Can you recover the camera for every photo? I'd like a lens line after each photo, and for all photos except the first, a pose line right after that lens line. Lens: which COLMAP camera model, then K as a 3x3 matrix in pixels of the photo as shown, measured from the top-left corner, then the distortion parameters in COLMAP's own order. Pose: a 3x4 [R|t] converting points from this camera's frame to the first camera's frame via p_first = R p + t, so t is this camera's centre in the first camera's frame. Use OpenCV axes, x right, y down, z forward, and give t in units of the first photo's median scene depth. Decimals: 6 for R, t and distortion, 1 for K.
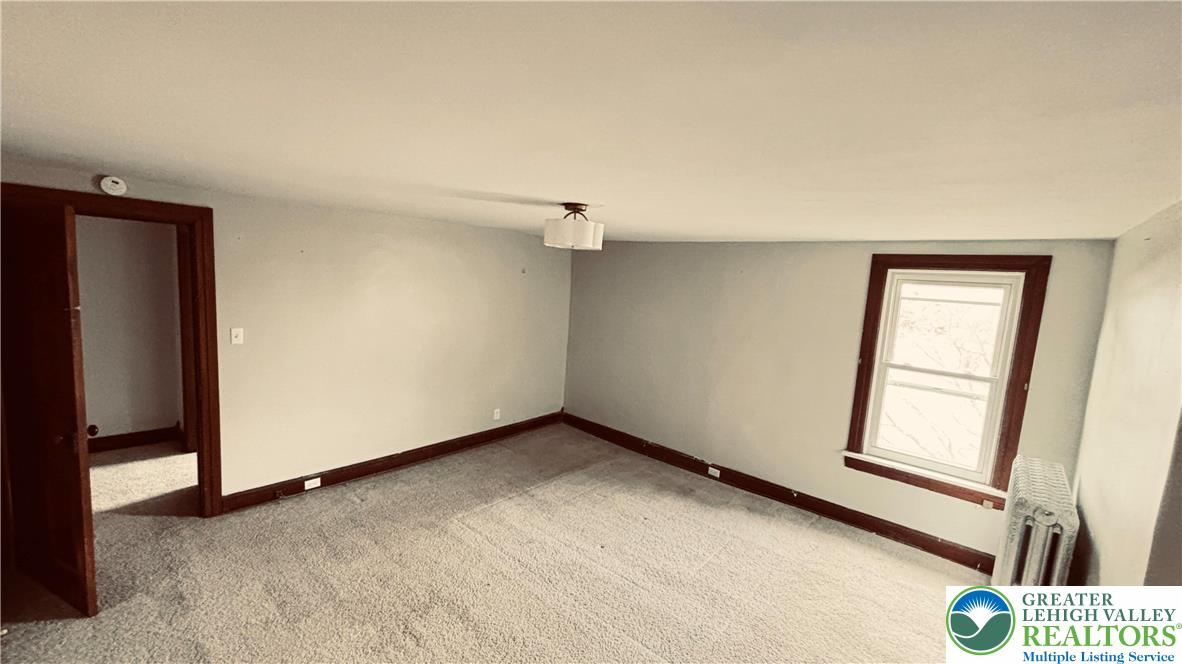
lens RADIAL K [[474.0, 0, 590.7], [0, 474.0, 329.1], [0, 0, 1]] dist [-0.002182, -0.000457]
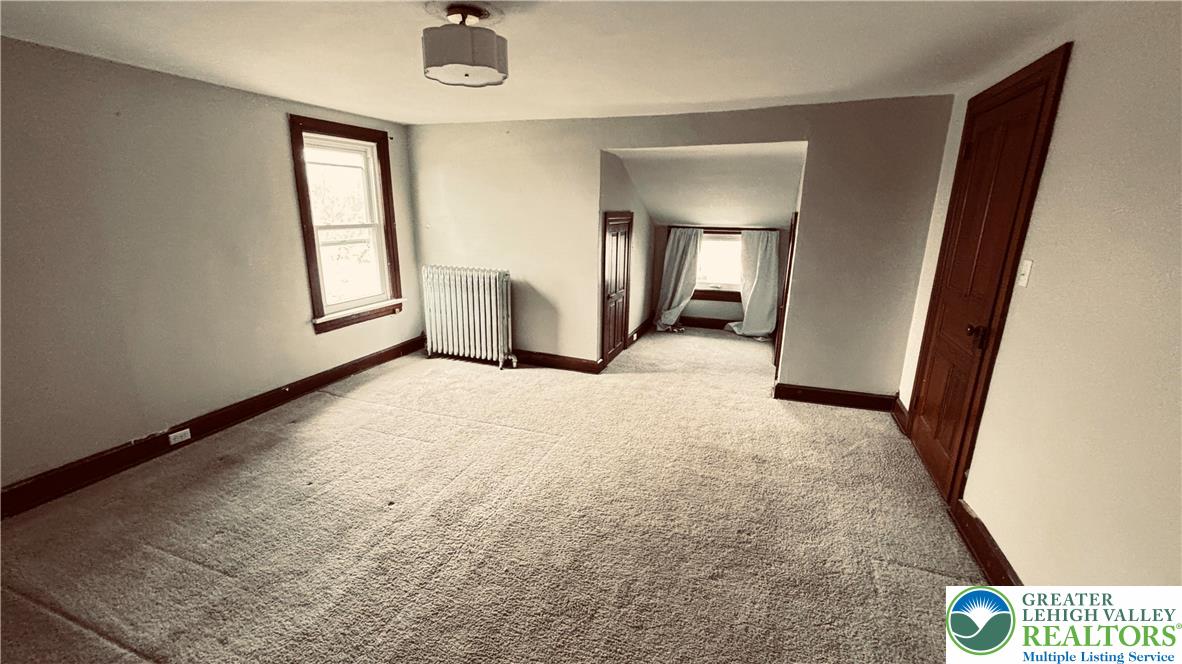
lens RADIAL K [[474.0, 0, 593.8], [0, 474.0, 327.1], [0, 0, 1]] dist [-0.002182, -0.000457]
pose [[-0.353224, -0.300293, 0.886034, -0.618690], [0.066095, 0.936708, 0.343816, -0.041528], [-0.933201, 0.180007, -0.311020, 0.802899]]
